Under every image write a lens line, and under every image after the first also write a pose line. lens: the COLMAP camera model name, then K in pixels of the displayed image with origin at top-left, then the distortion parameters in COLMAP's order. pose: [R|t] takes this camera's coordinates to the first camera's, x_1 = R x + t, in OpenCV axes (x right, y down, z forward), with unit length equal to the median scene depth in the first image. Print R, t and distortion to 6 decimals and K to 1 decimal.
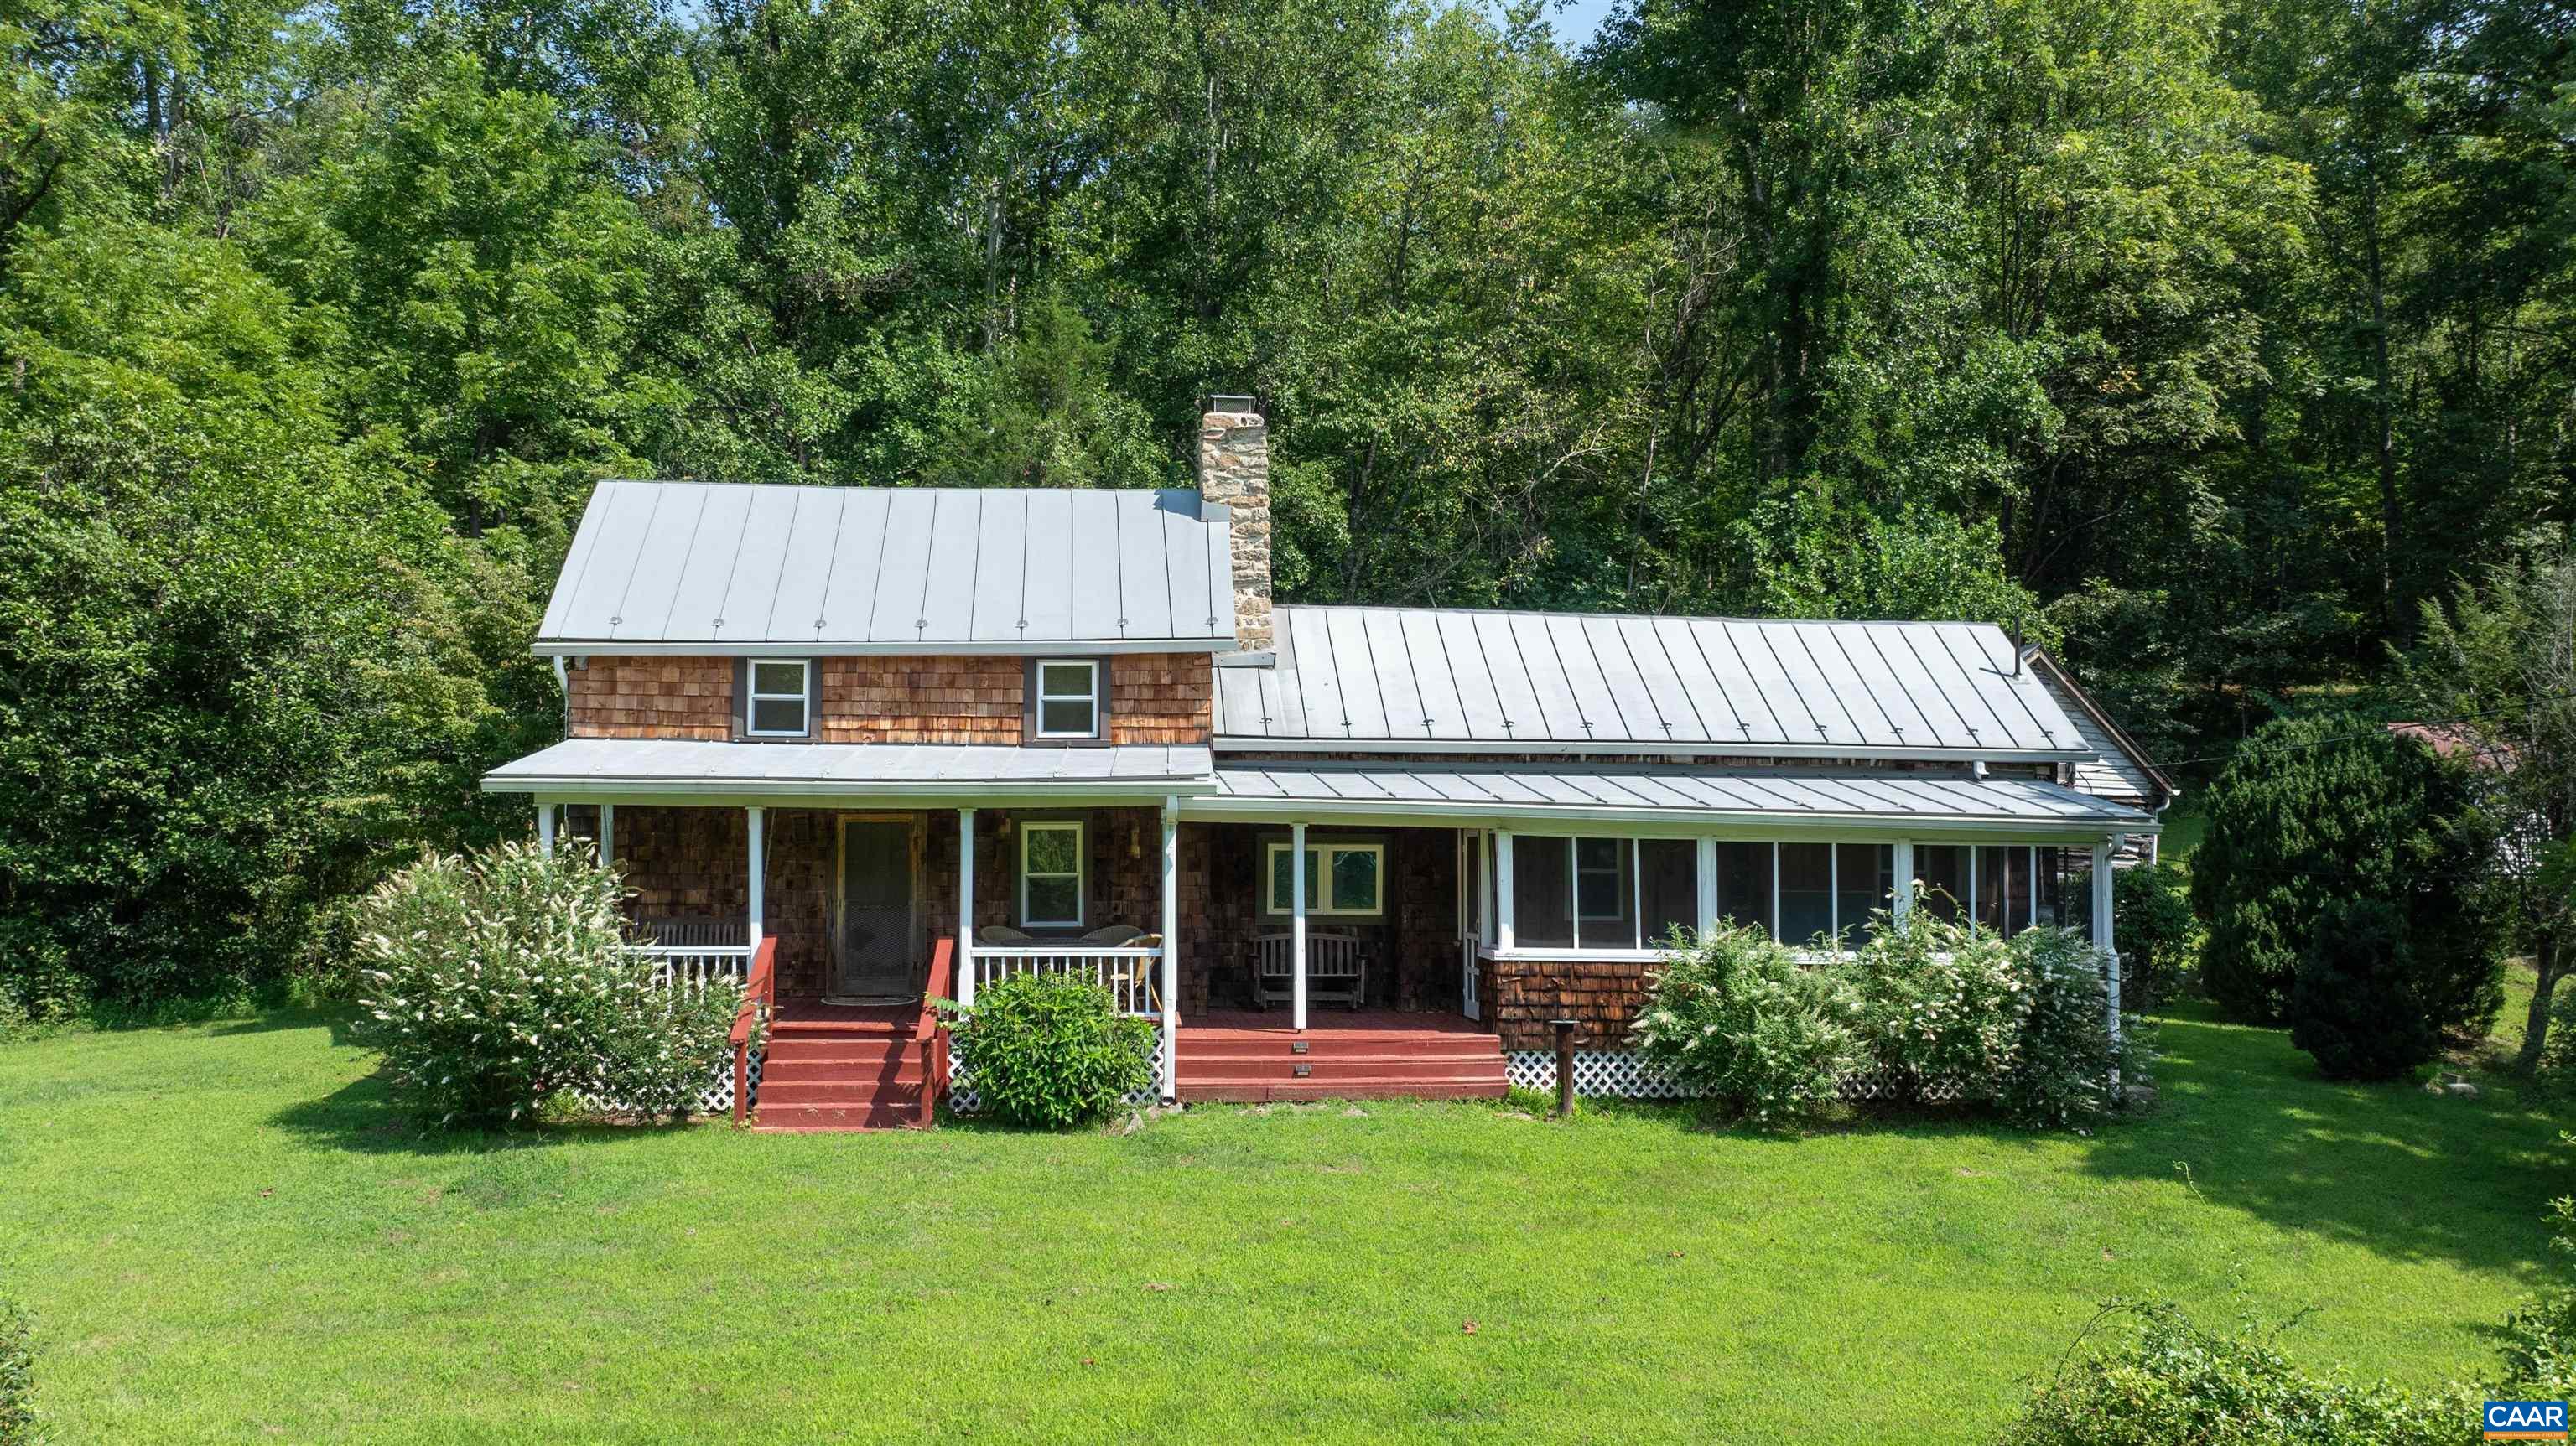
lens RADIAL K [[2035.1, 0, 1288.2], [0, 2035.1, 769.3], [0, 0, 1]] dist [-0.020109, -0.007323]
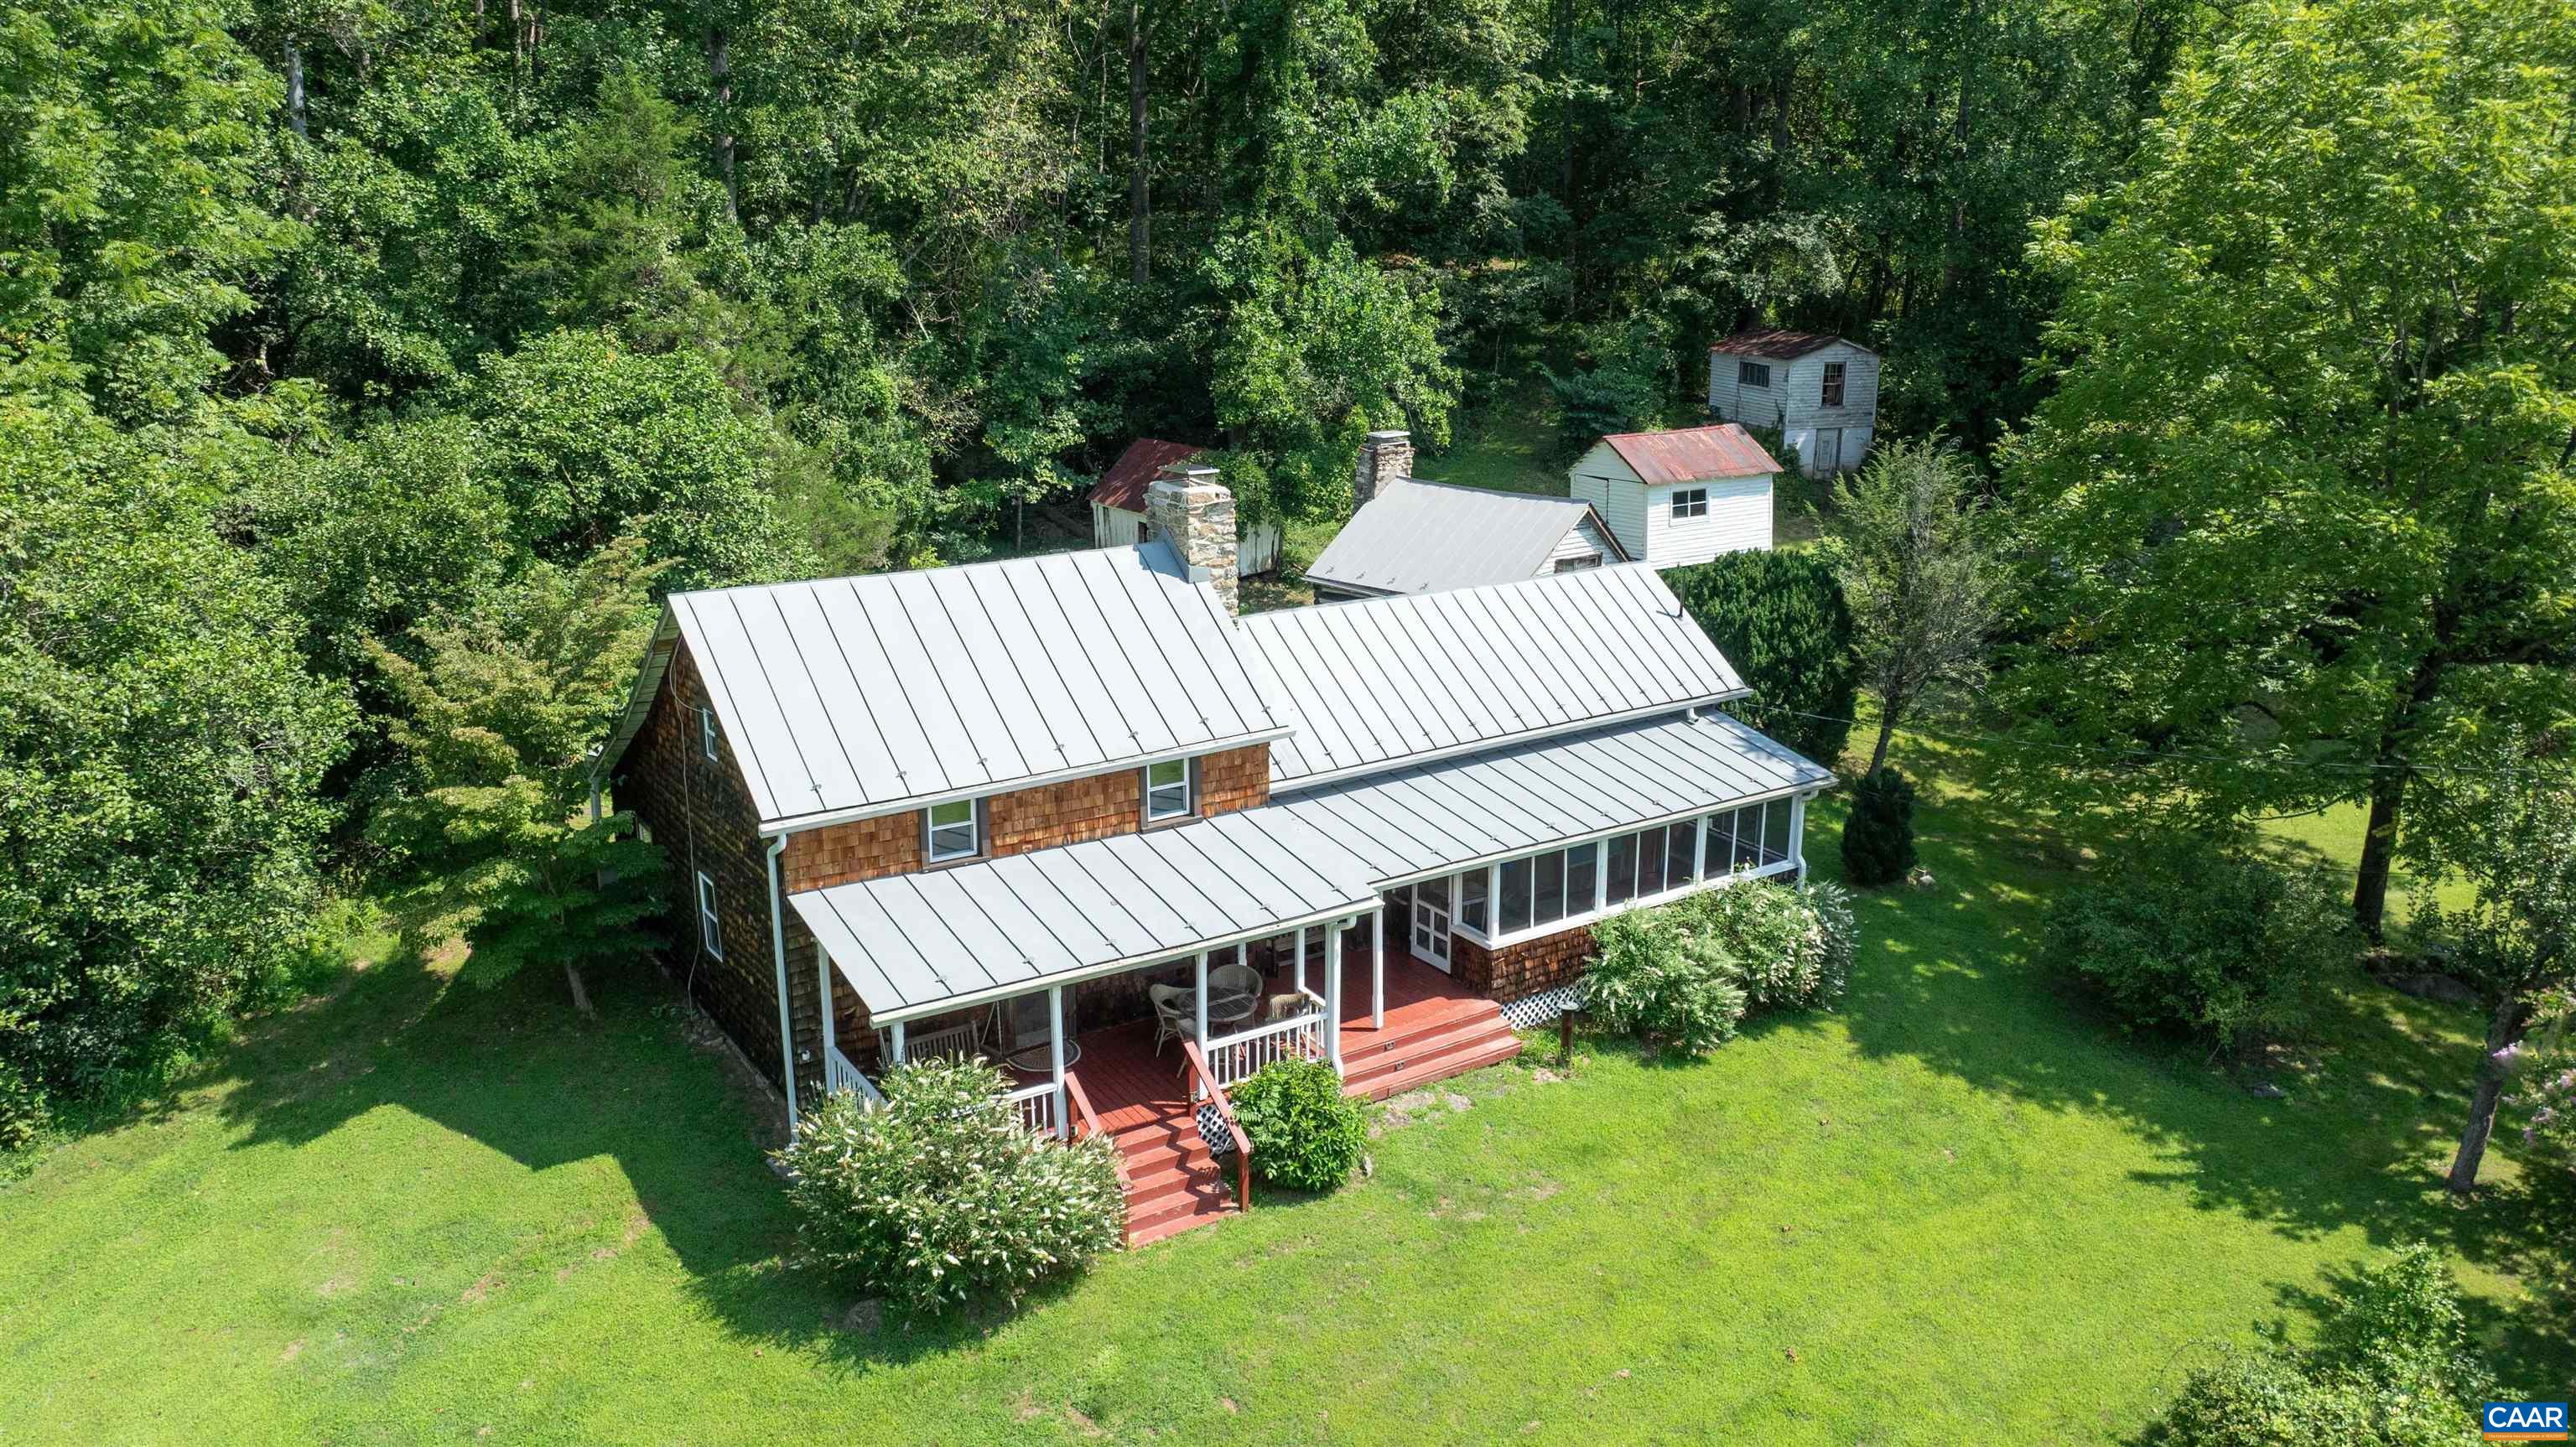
lens RADIAL K [[1944.3, 0, 1280.1], [0, 1944.3, 674.4], [0, 0, 1]] dist [-0.010609, -0.010147]
pose [[0.873656, -0.116456, 0.472402, -0.600444], [-0.027586, 0.957514, 0.287063, -0.442604], [-0.485762, -0.263826, 0.833325, 0.001432]]
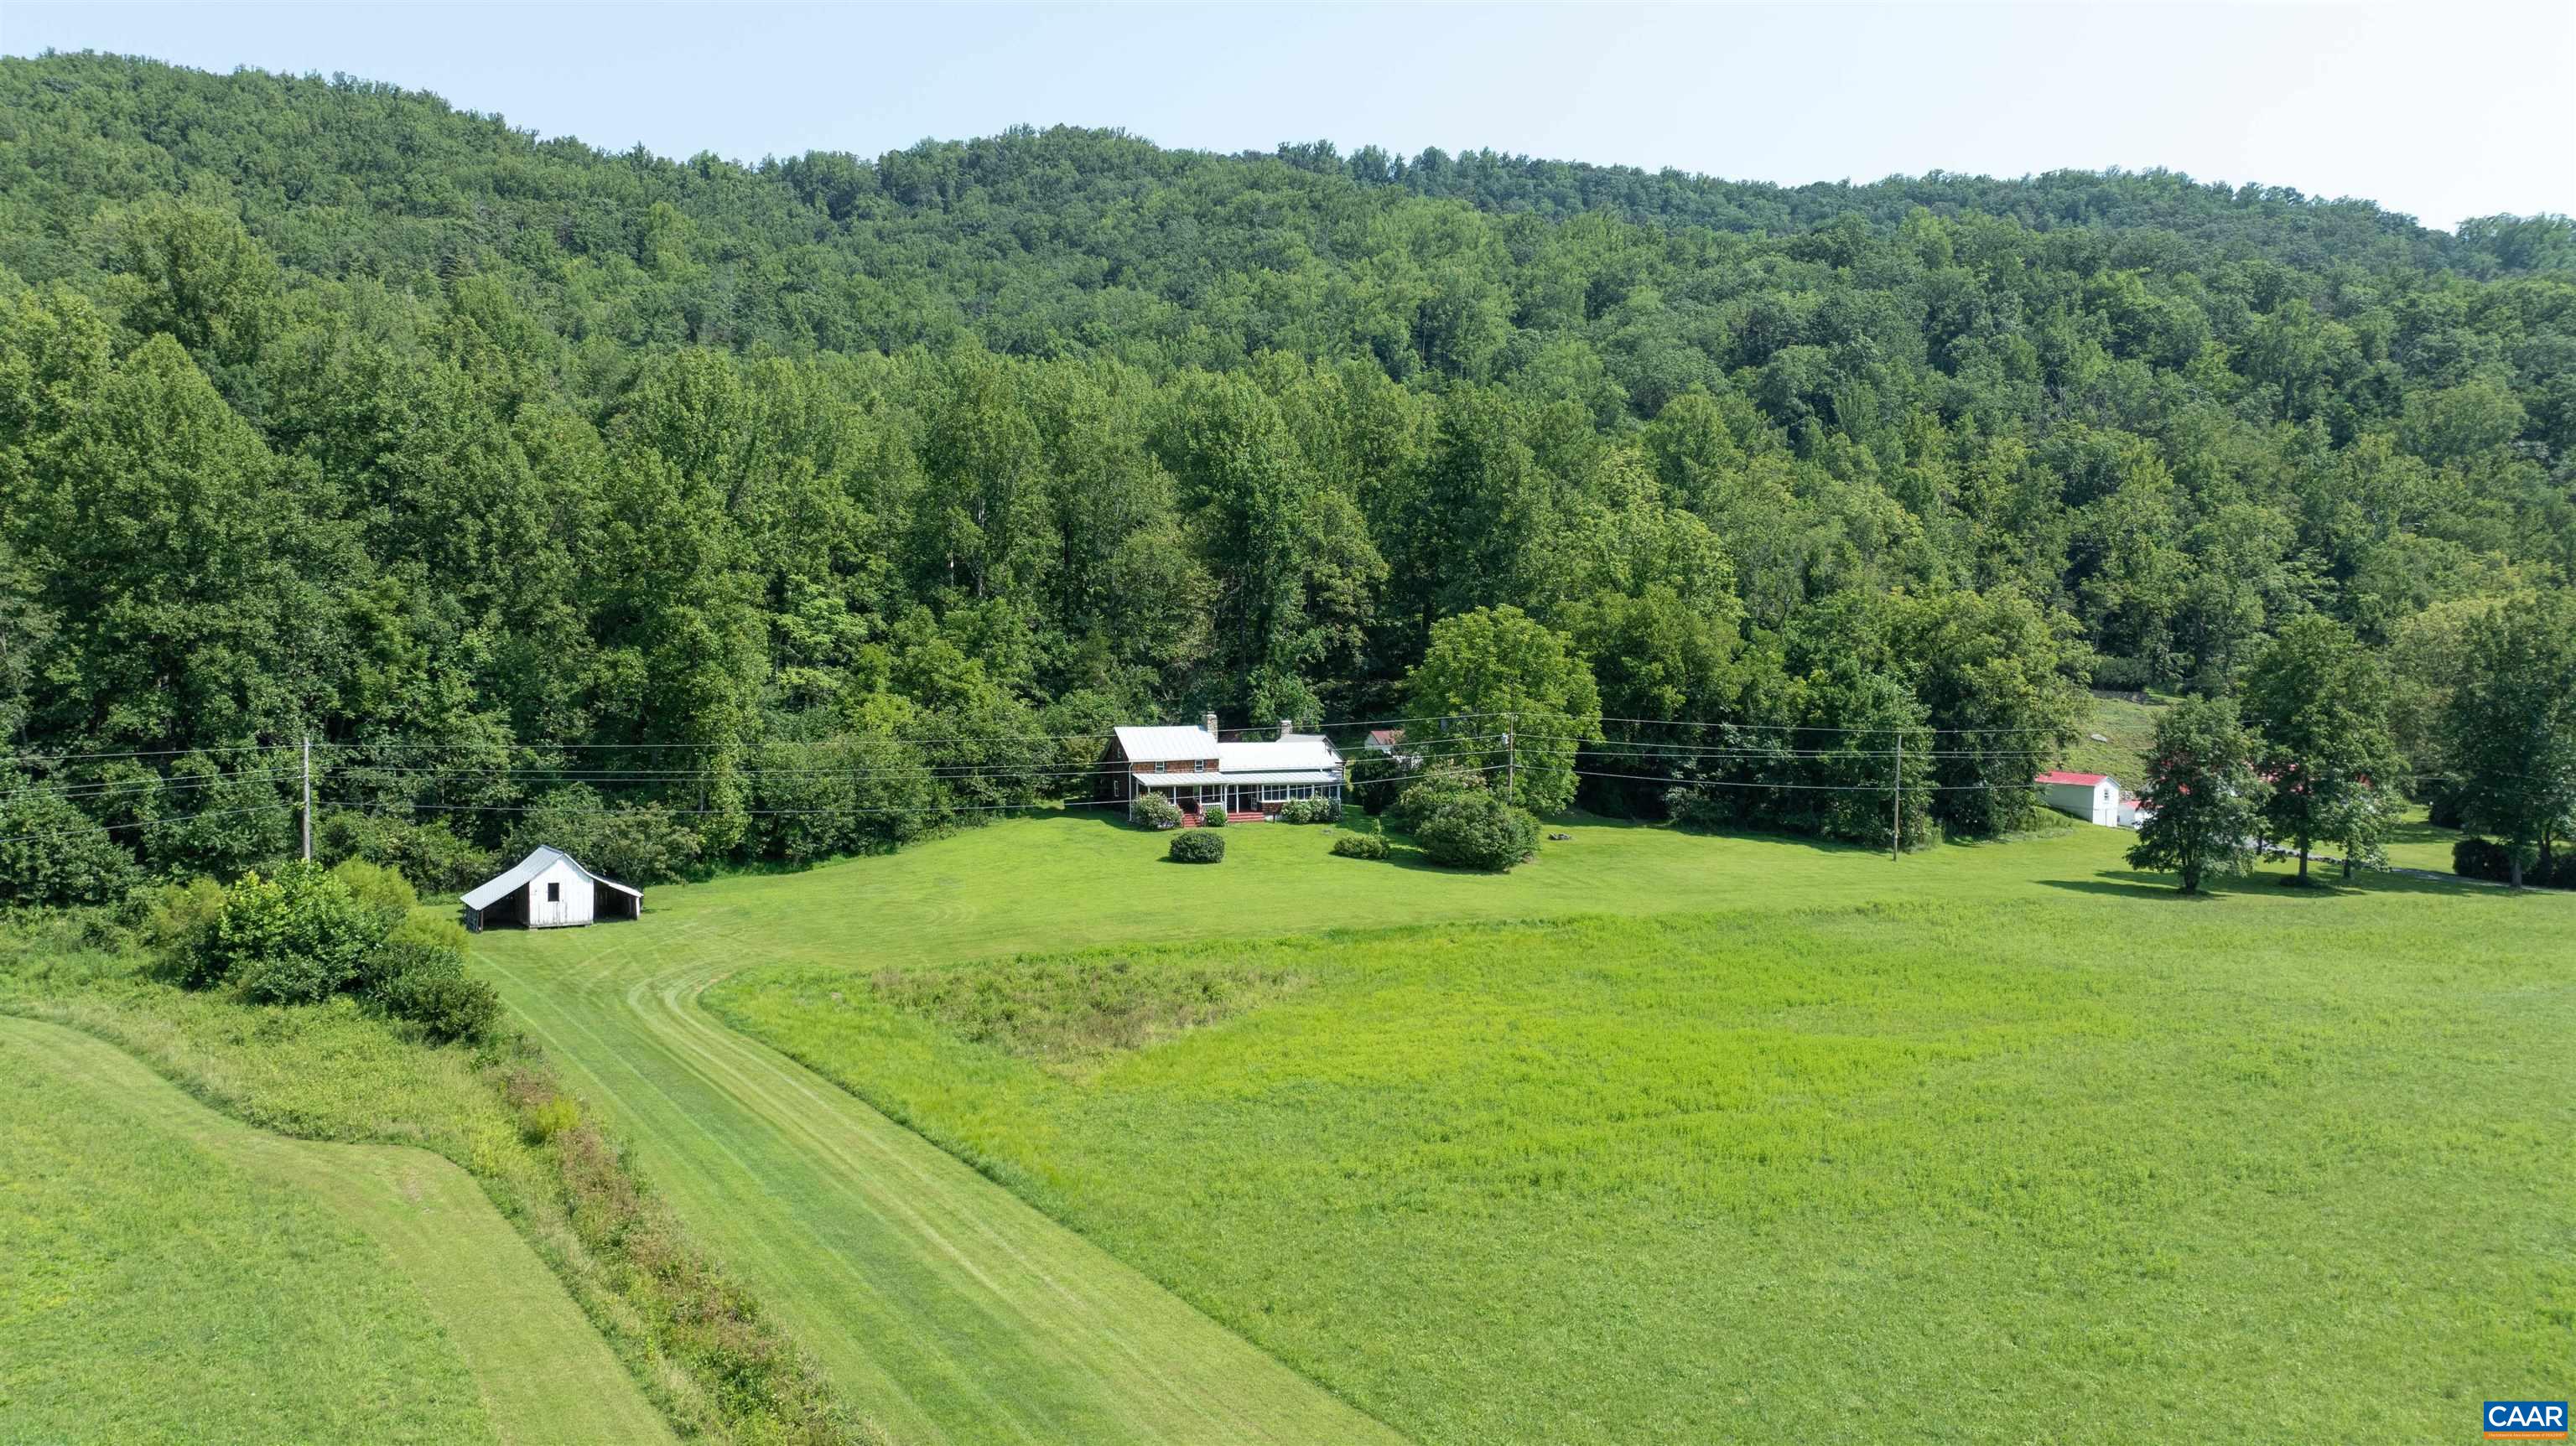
lens RADIAL K [[1768.3, 0, 1293.0], [0, 1768.3, 724.5], [0, 0, 1]] dist [0.000861, 0.000006]
pose [[0.928100, -0.011598, 0.372151, -2.022191], [-0.025965, 0.995065, 0.095765, -0.747297], [-0.371425, -0.098542, 0.923219, -4.576683]]
